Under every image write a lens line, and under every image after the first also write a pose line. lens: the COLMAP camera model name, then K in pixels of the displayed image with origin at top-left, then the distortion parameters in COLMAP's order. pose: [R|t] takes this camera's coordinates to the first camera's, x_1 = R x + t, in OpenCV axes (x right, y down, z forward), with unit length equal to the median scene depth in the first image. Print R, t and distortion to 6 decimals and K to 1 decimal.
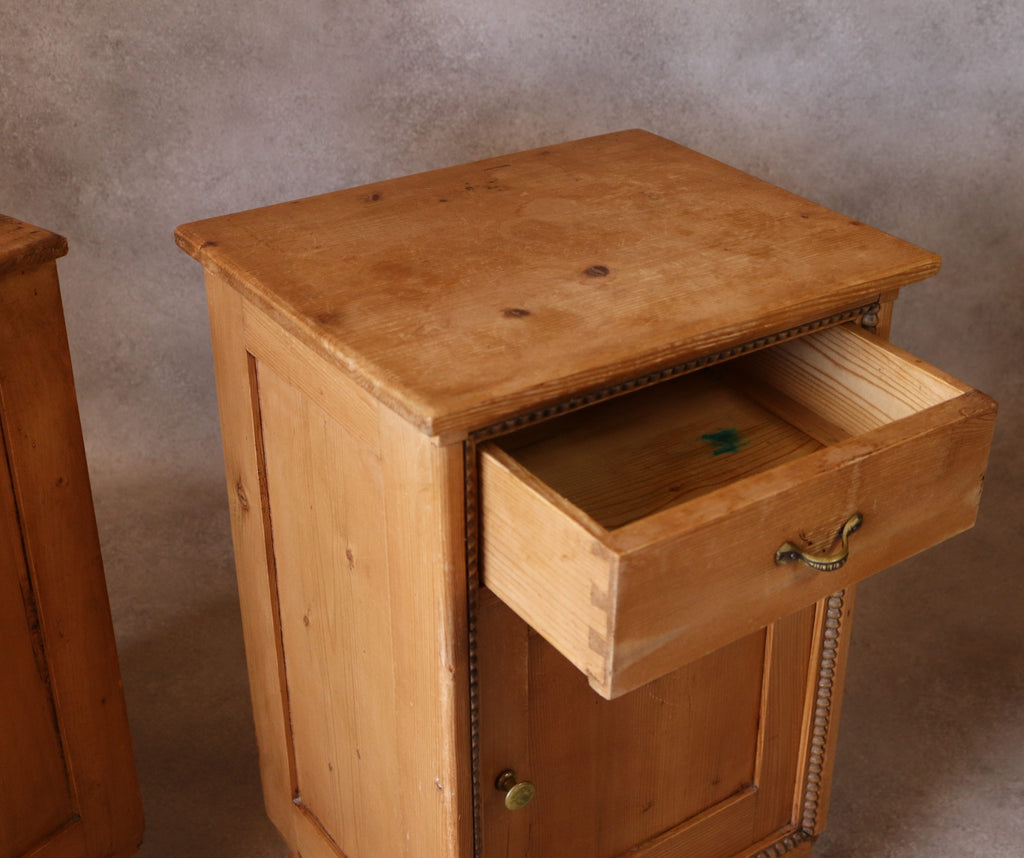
lens RADIAL K [[1522.1, 0, 644.0], [0, 1522.1, 427.1], [0, 0, 1]] dist [-0.073294, 0.000000]
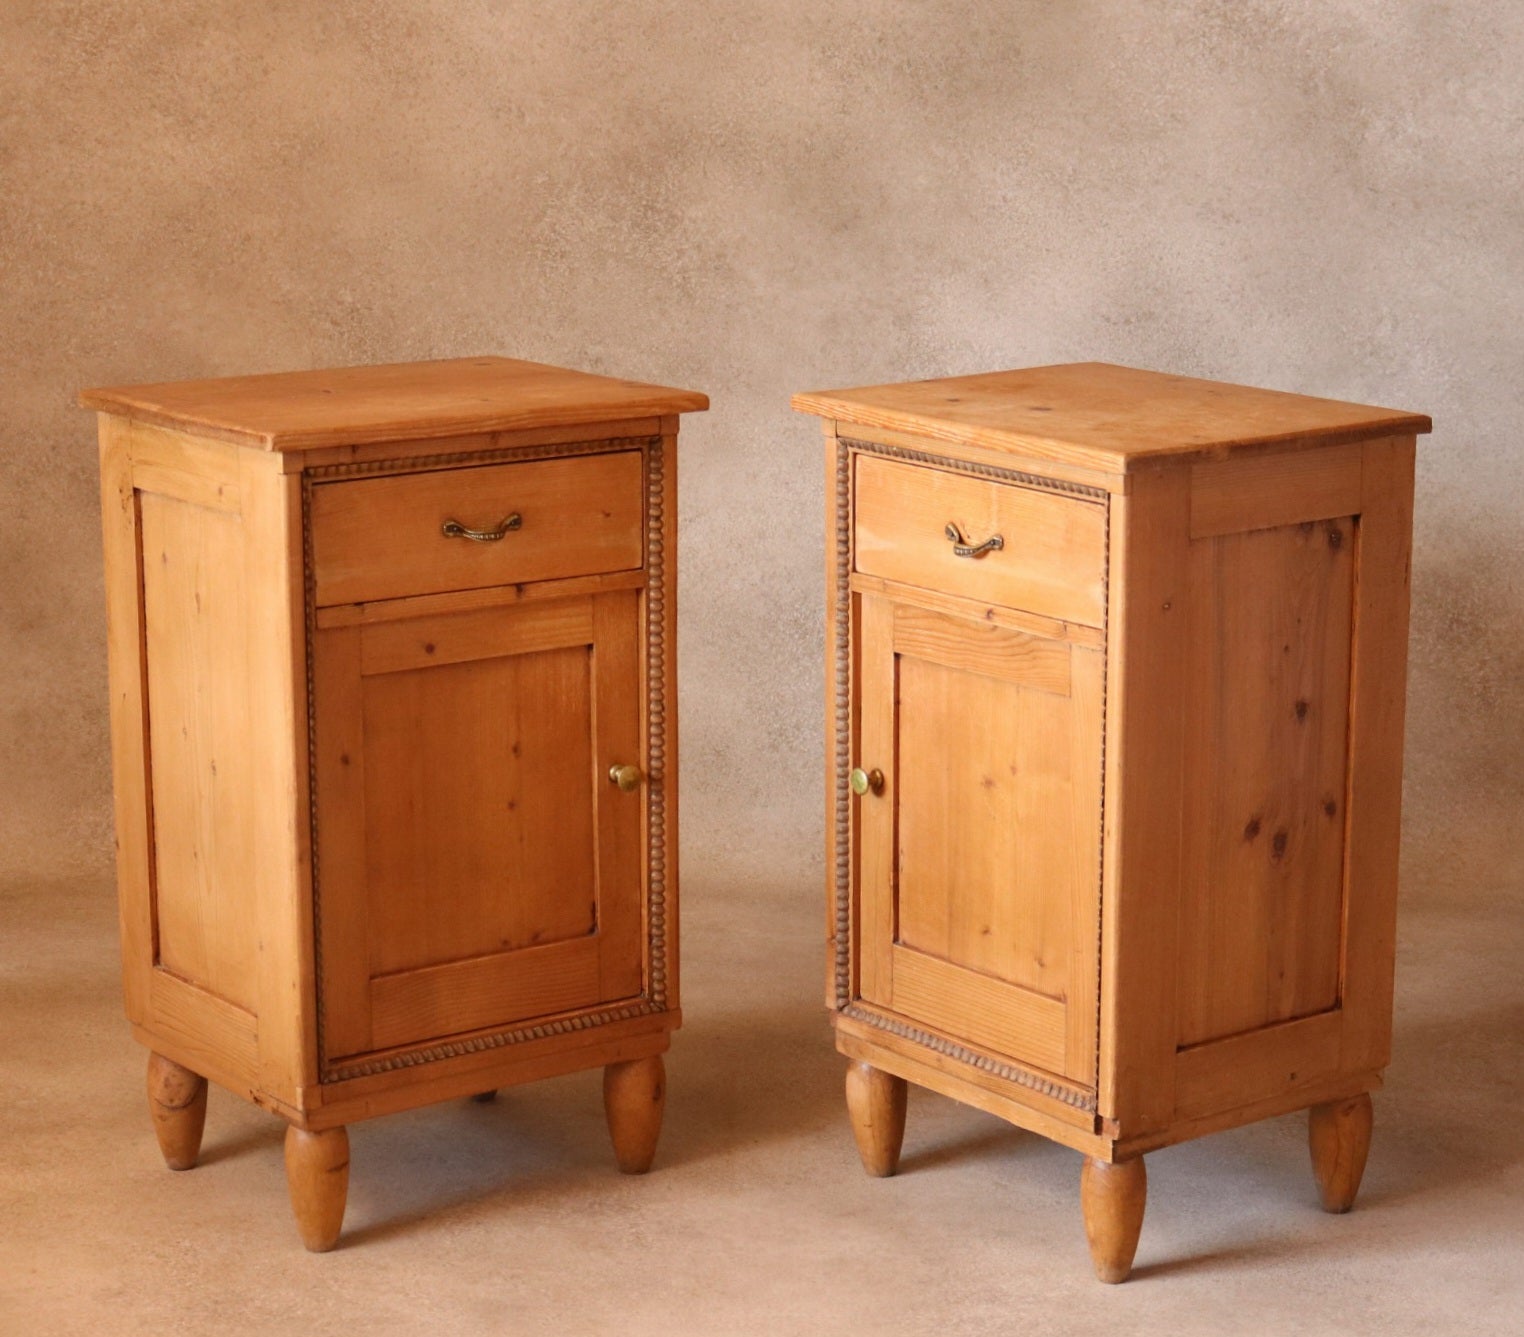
lens RADIAL K [[3507.6, 0, 843.8], [0, 3507.6, 756.4], [0, 0, 1]] dist [-0.035540, 0.000000]
pose [[0.983765, 0.014637, -0.178862, 0.279791], [-0.060976, 0.964637, -0.256433, 0.791733], [0.168784, 0.263176, 0.949869, -1.442057]]
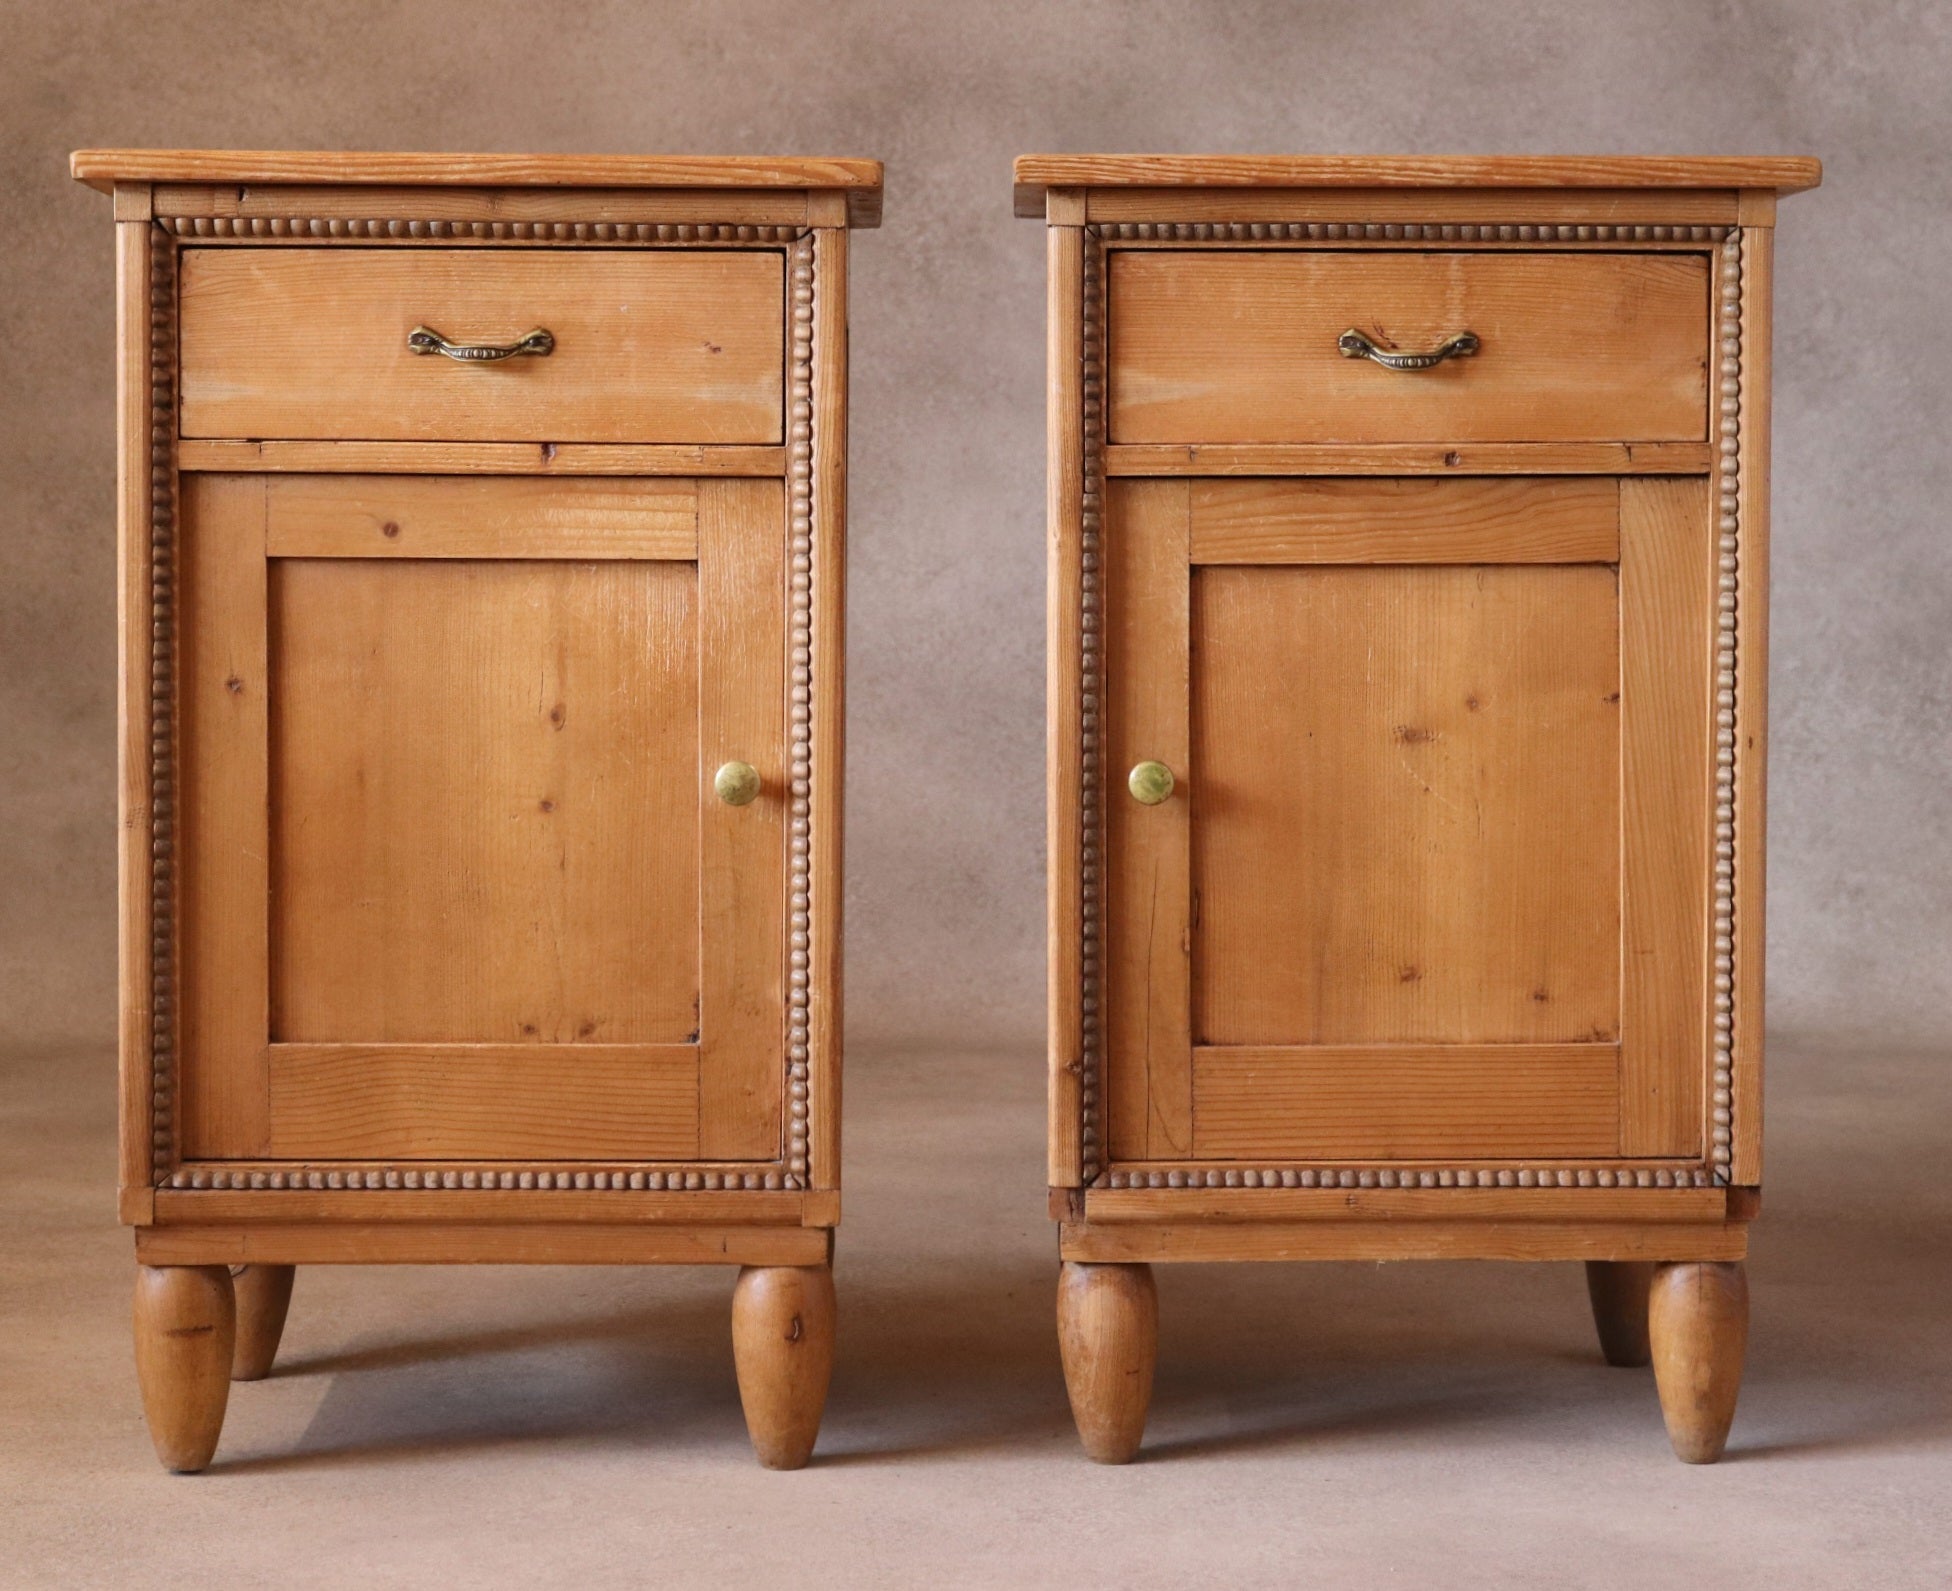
lens RADIAL K [[4510.0, 0, 1095.3], [0, 4510.0, 782.0], [0, 0, 1]] dist [0.002904, 0.000000]
pose [[0.790256, 0.007446, -0.612732, 1.099012], [-0.268180, 0.903283, -0.334902, 0.861245], [0.550976, 0.428980, 0.715822, -0.553705]]
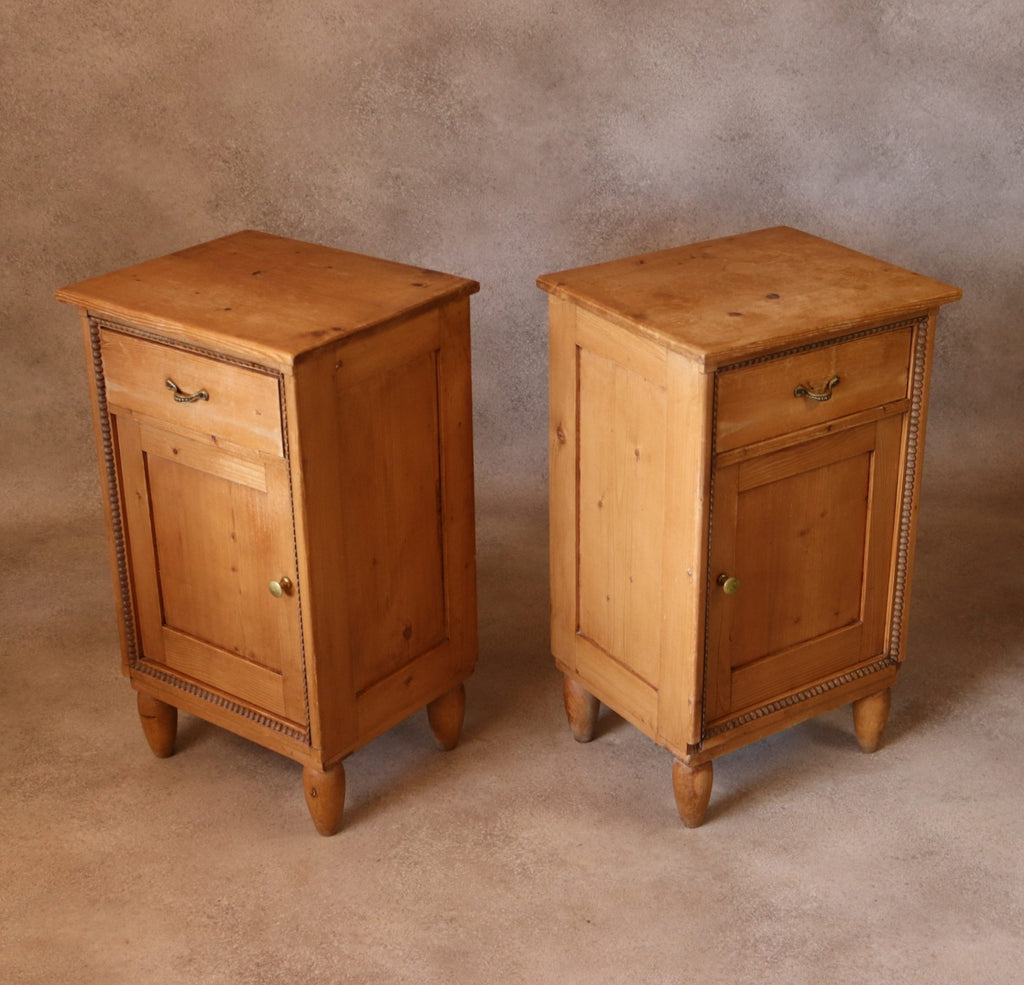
lens RADIAL K [[1749.5, 0, 595.1], [0, 1749.5, 473.1], [0, 0, 1]] dist [-0.086265, 0.000000]
pose [[0.997845, -0.006242, -0.065314, -0.090638], [0.001278, 0.997125, -0.075766, 0.226119], [0.065599, 0.075519, 0.994984, -0.923481]]
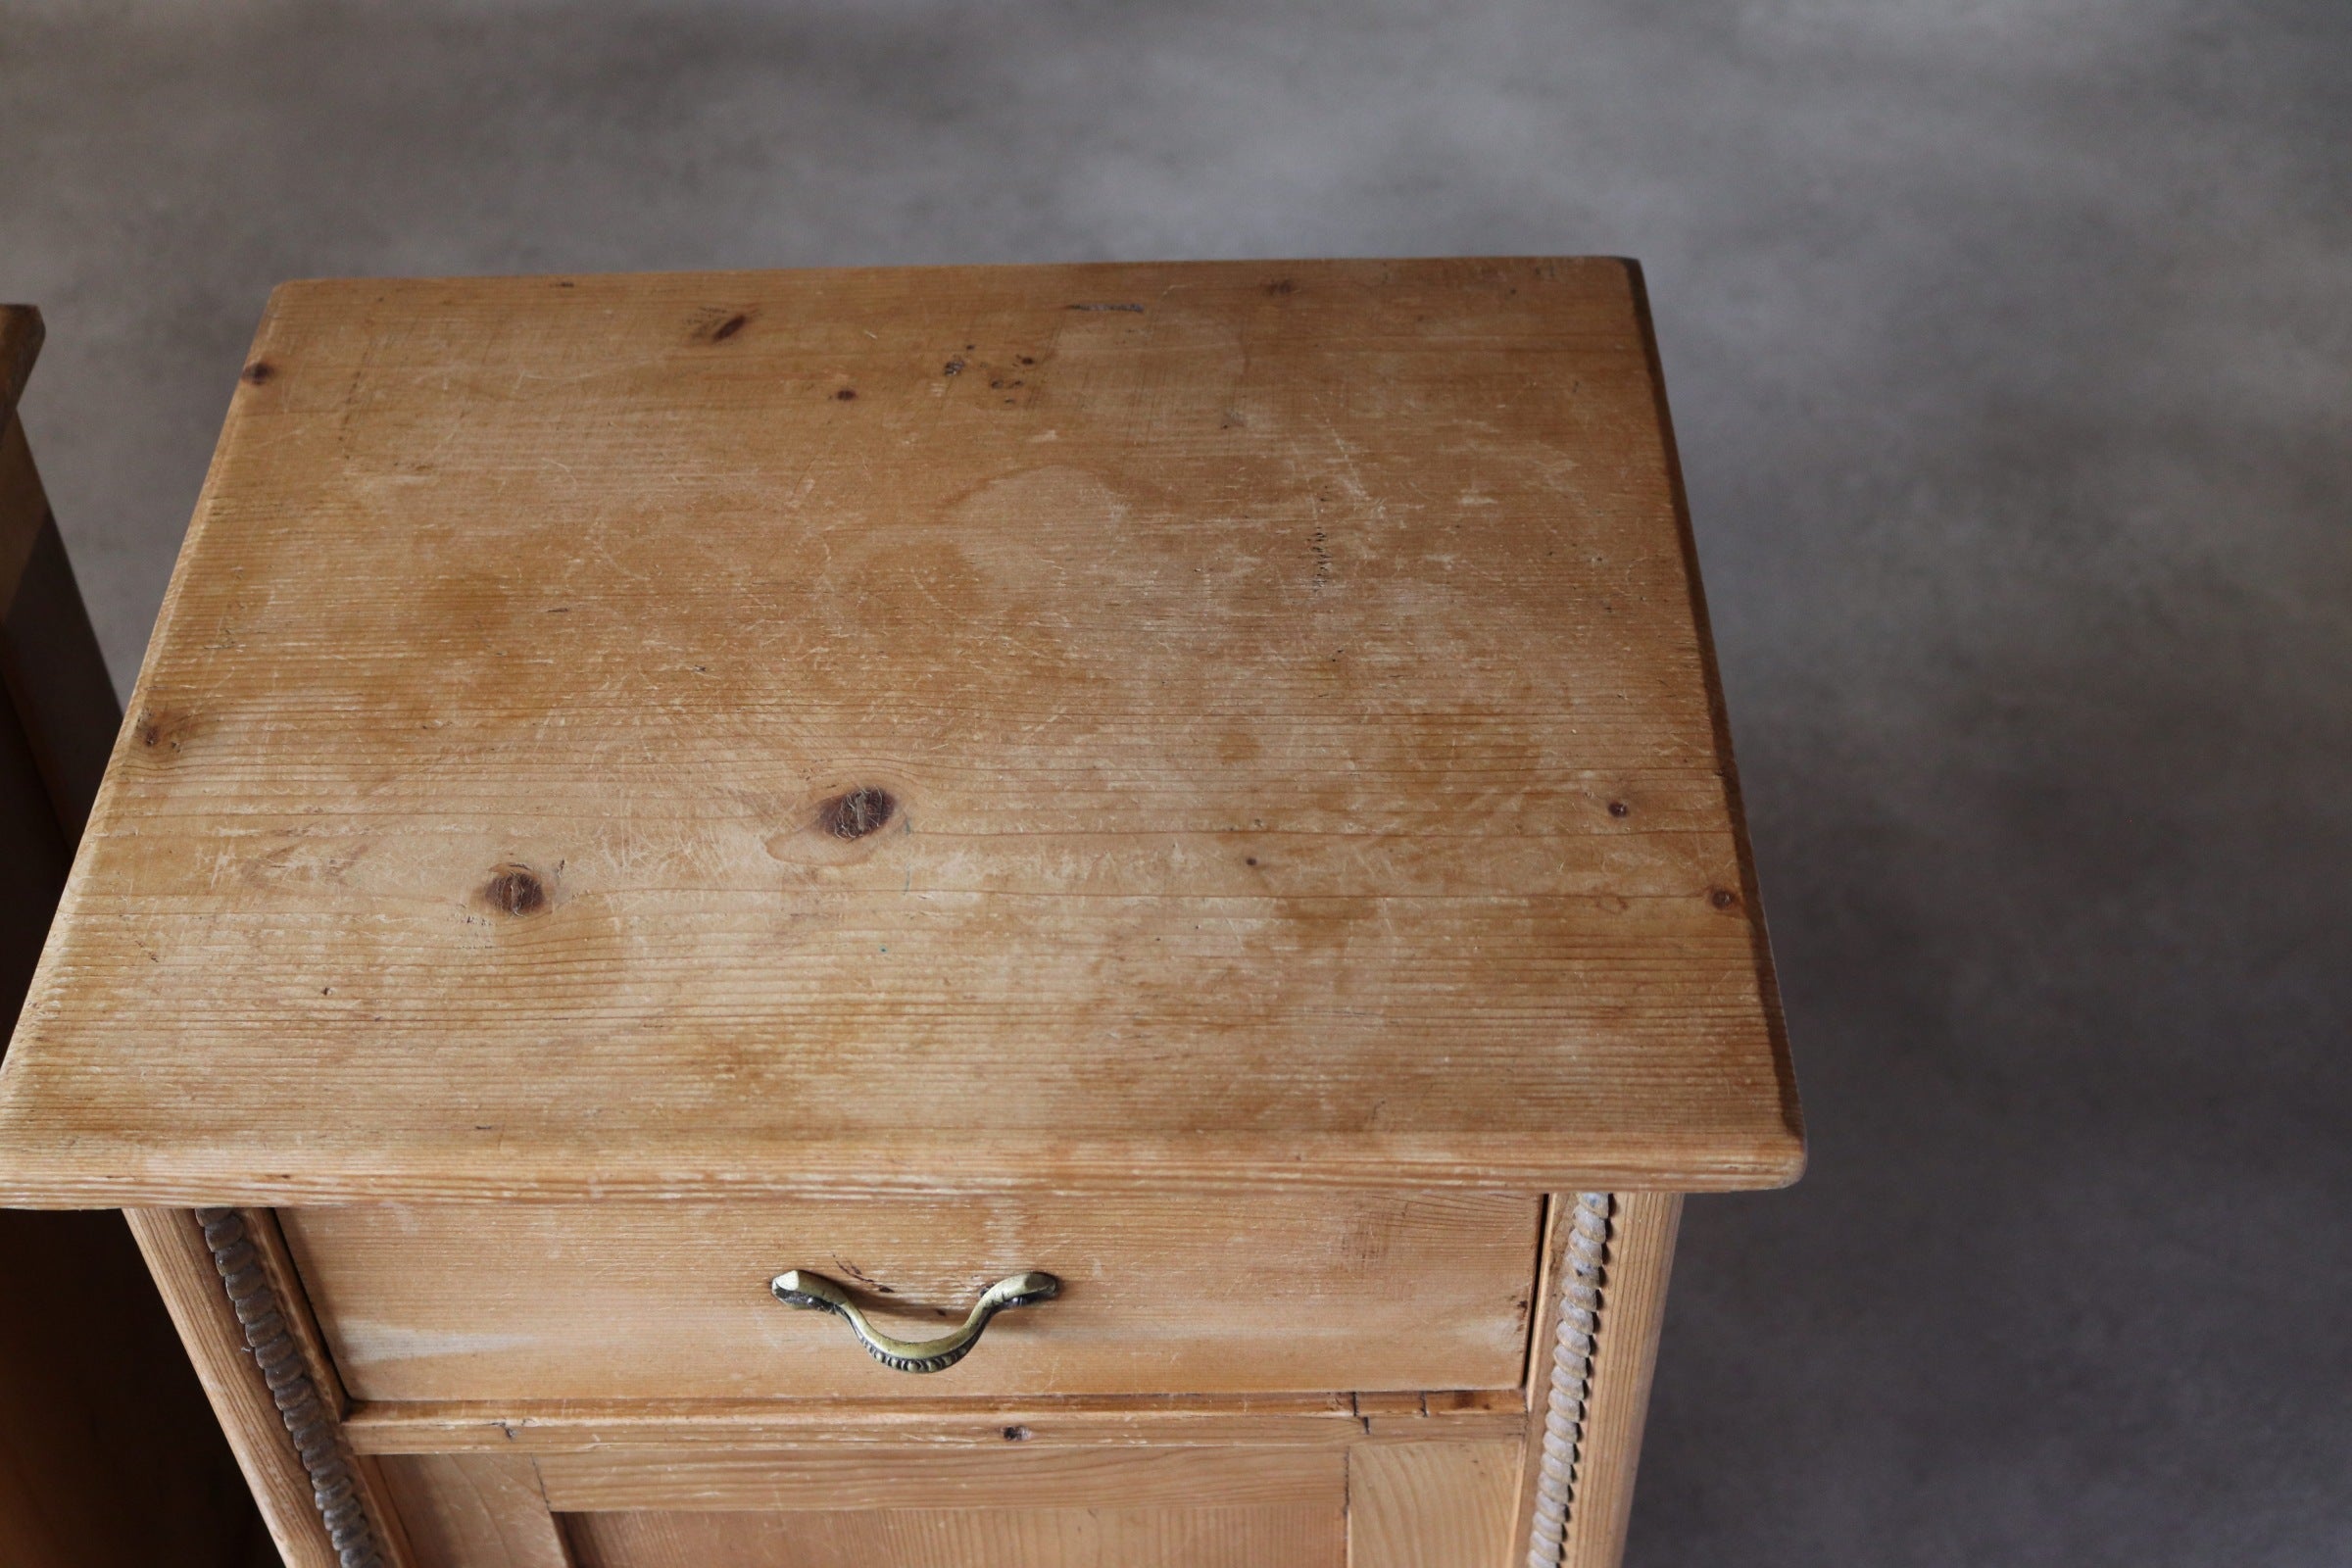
lens RADIAL K [[3012.9, 0, 1180.5], [0, 3012.9, 785.8], [0, 0, 1]] dist [-0.058727, 0.000000]
pose [[0.779809, 0.407205, -0.475480, 0.315244], [-0.255038, 0.900293, 0.352744, -0.322612], [0.571711, -0.153808, 0.805909, 0.369539]]
